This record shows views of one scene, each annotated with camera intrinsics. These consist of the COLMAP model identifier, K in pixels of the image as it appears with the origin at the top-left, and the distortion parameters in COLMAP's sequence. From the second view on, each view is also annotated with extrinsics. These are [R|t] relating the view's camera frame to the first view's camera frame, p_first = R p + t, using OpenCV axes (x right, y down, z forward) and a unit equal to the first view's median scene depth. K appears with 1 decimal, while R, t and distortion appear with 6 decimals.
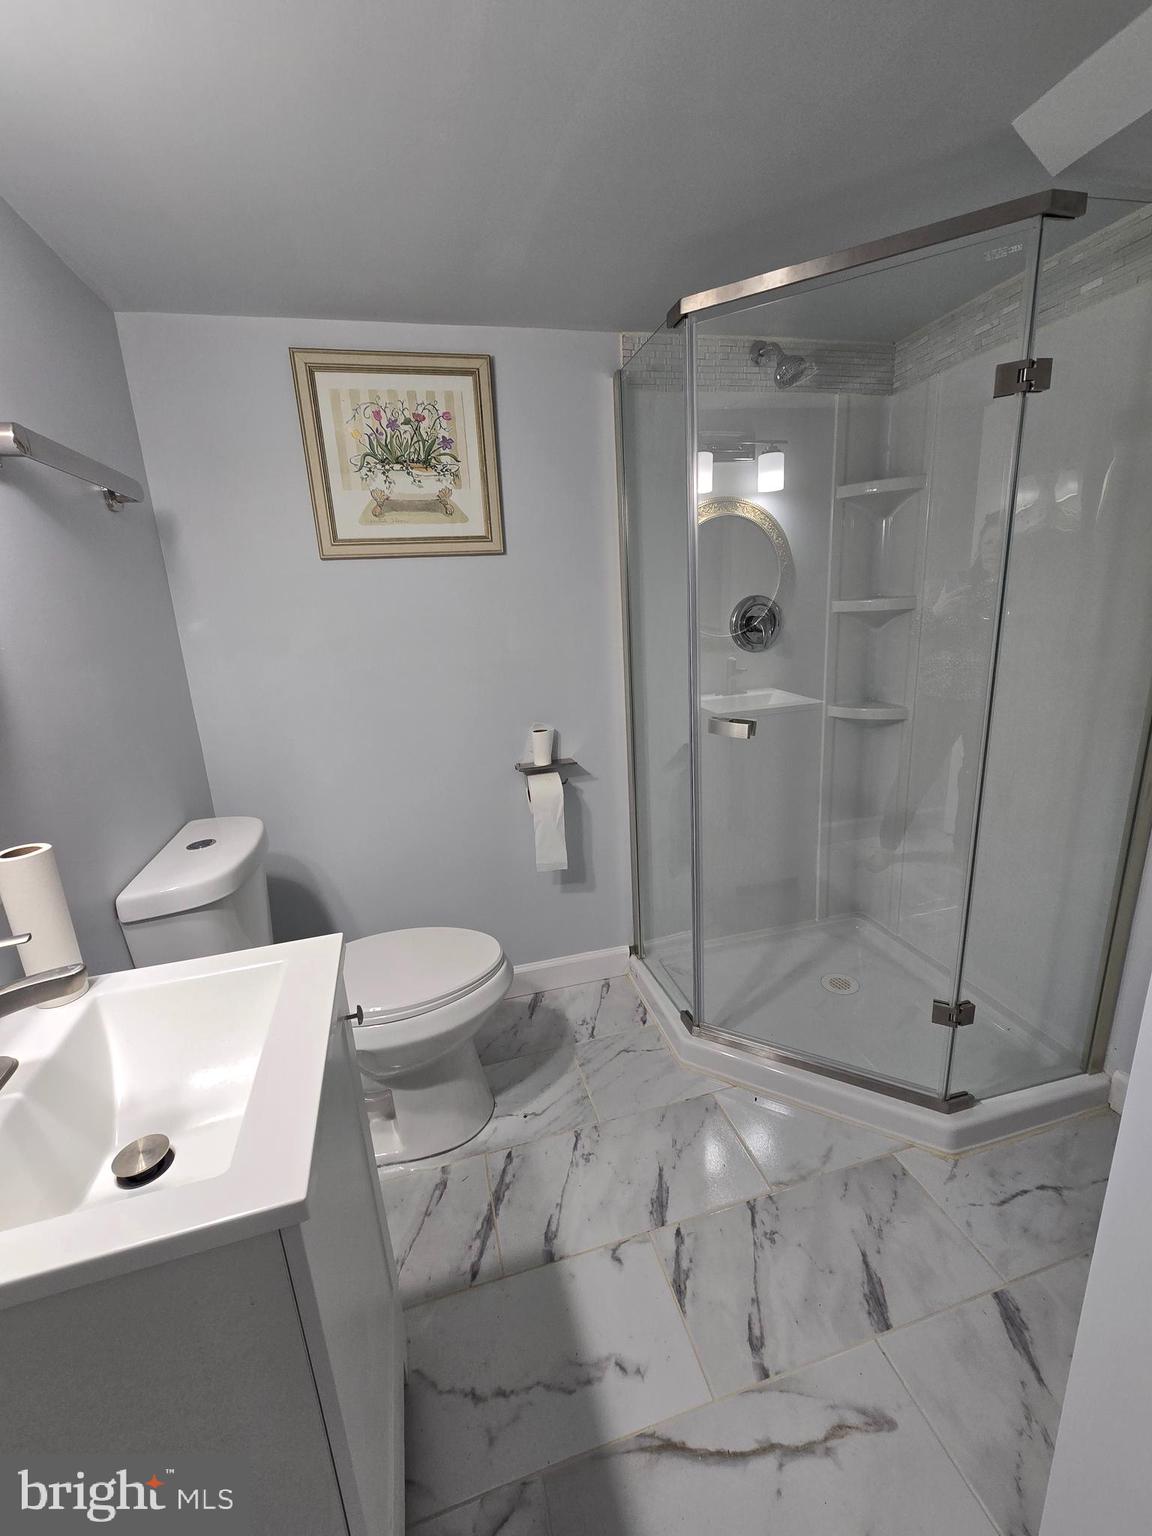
lens RADIAL K [[627.6, 0, 576.0], [0, 627.6, 768.0], [0, 0, 1]] dist [-0.001546, -0.000037]
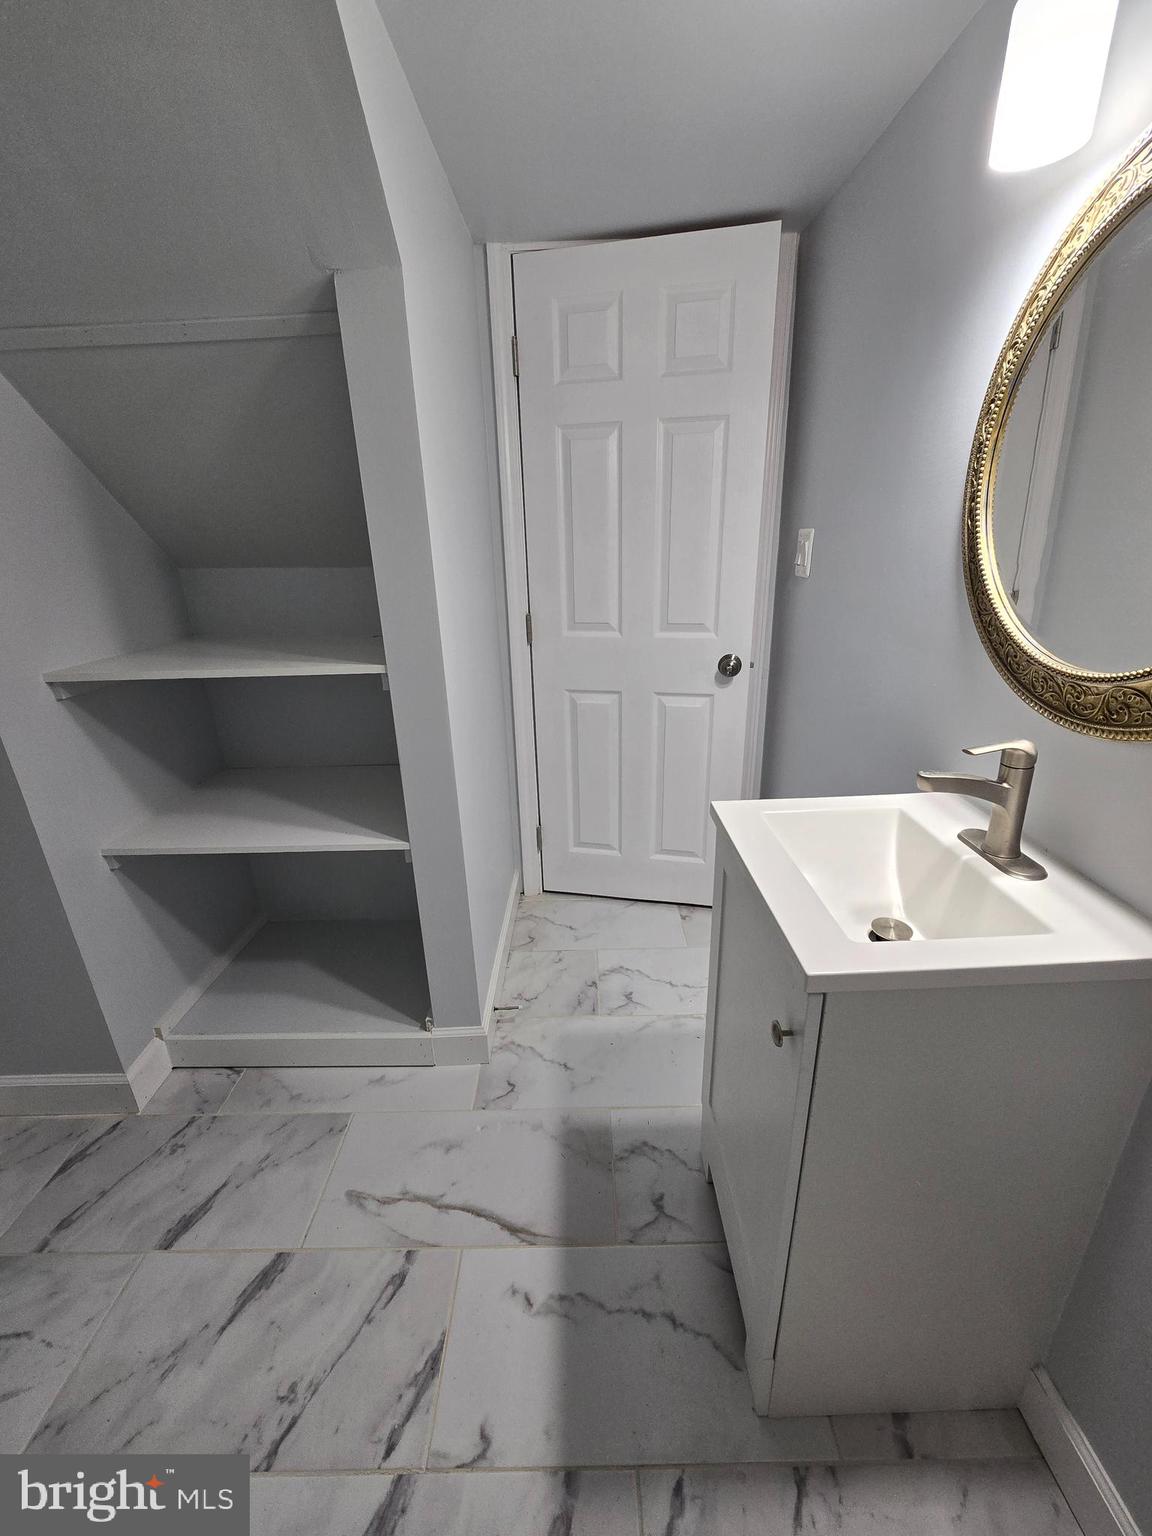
lens RADIAL K [[627.6, 0, 576.0], [0, 627.6, 768.0], [0, 0, 1]] dist [-0.001546, -0.000037]
pose [[-0.962451, -0.012404, 0.271172, -0.266106], [0.144035, 0.823399, 0.548878, -0.300148], [-0.230091, 0.567327, -0.790695, 1.290246]]
